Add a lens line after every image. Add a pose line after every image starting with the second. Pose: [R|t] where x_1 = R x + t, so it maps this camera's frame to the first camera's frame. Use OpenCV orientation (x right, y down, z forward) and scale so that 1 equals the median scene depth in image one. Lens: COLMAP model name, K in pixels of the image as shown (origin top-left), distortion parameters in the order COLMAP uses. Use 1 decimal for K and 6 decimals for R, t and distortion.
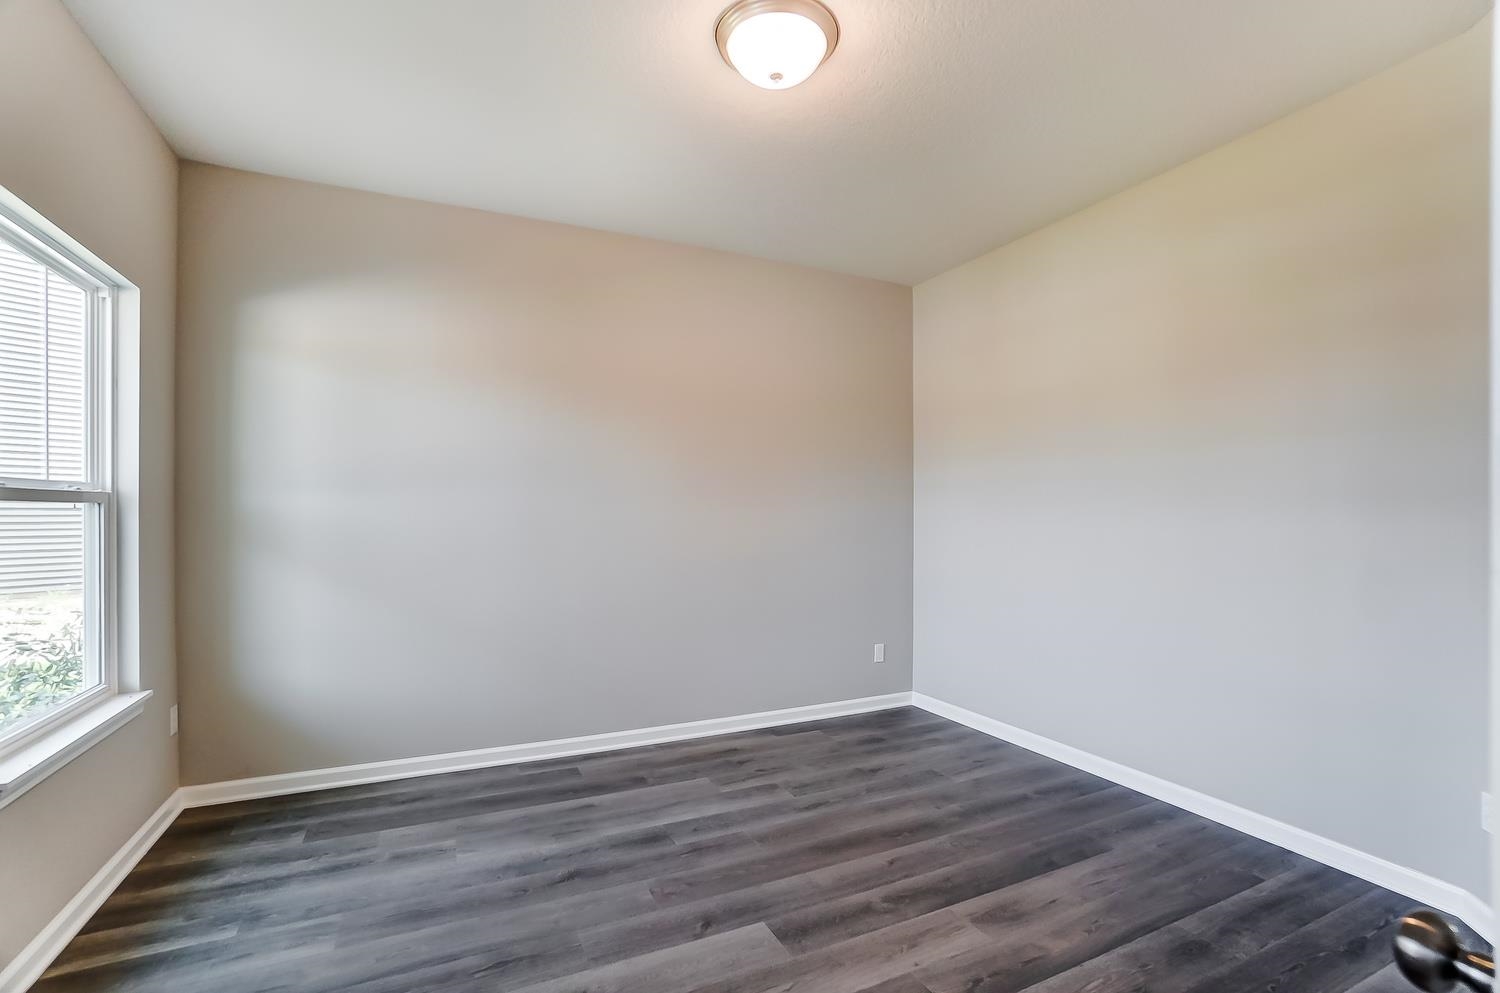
lens RADIAL K [[668.9, 0, 756.9], [0, 668.9, 503.7], [0, 0, 1]] dist [-0.055181, 0.020307]
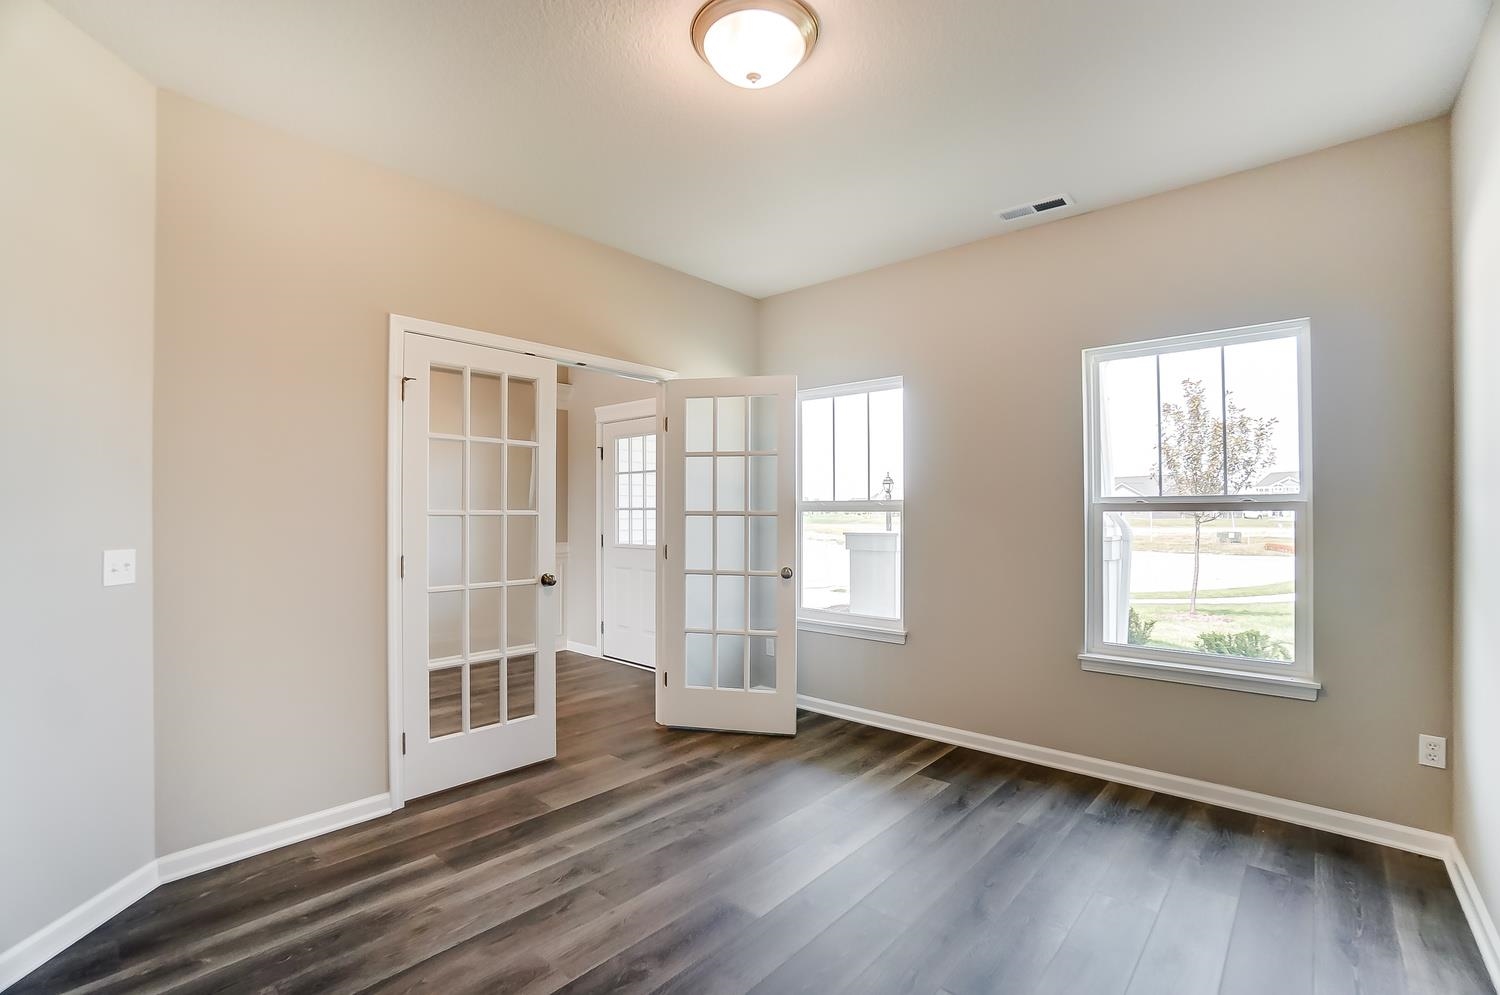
lens RADIAL K [[668.8, 0, 744.7], [0, 668.8, 528.9], [0, 0, 1]] dist [-0.050064, 0.000082]
pose [[-0.926343, 0.002864, -0.376671, 0.425970], [-0.000513, 0.999961, 0.008863, 0.021761], [0.376681, 0.008404, -0.926305, 1.985626]]
